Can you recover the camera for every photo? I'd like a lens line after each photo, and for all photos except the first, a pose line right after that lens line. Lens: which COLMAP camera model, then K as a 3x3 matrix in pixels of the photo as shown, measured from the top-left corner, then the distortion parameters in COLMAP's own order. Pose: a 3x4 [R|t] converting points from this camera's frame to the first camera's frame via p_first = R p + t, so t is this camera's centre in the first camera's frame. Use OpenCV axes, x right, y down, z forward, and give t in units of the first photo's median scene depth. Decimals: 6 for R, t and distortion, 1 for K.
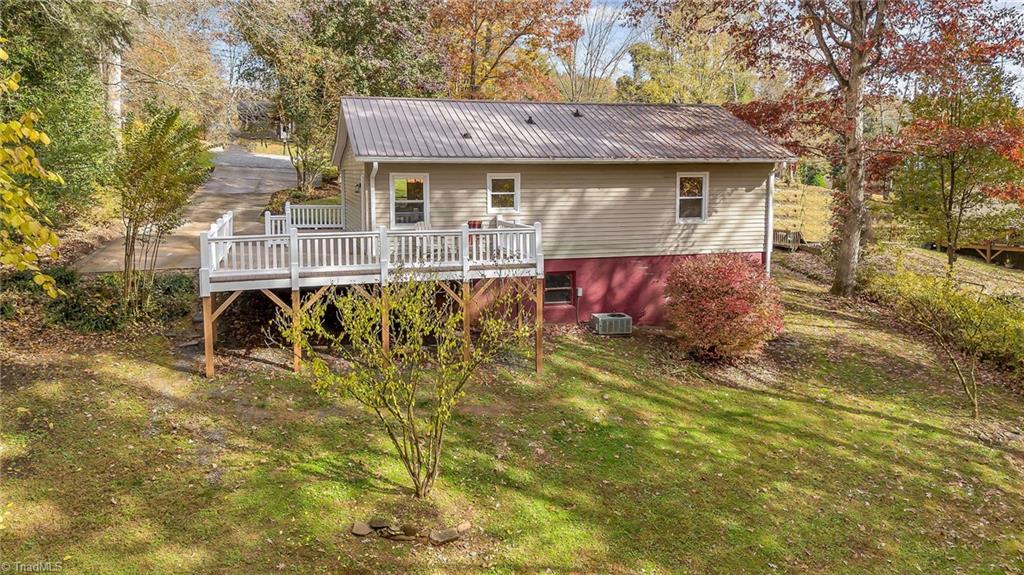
lens RADIAL K [[827.4, 0, 512.0], [0, 827.4, 287.5], [0, 0, 1]] dist [-0.004084, -0.000986]
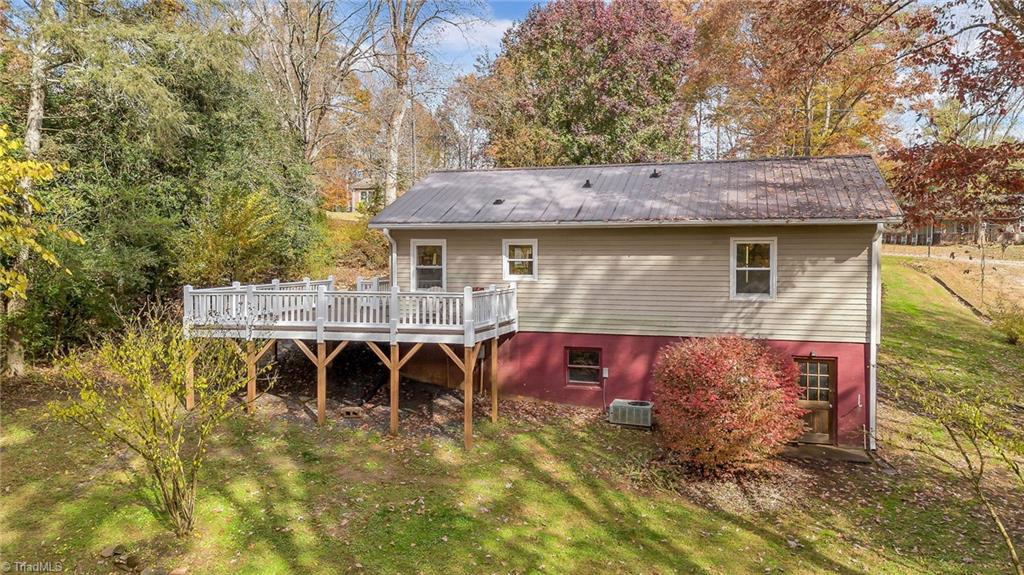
lens RADIAL K [[827.4, 0, 512.0], [0, 827.4, 287.5], [0, 0, 1]] dist [-0.004084, -0.000986]
pose [[0.778352, 0.035100, -0.626846, 0.552784], [-0.083870, 0.995300, -0.048410, -0.032370], [0.622201, 0.090254, 0.777638, 0.234382]]
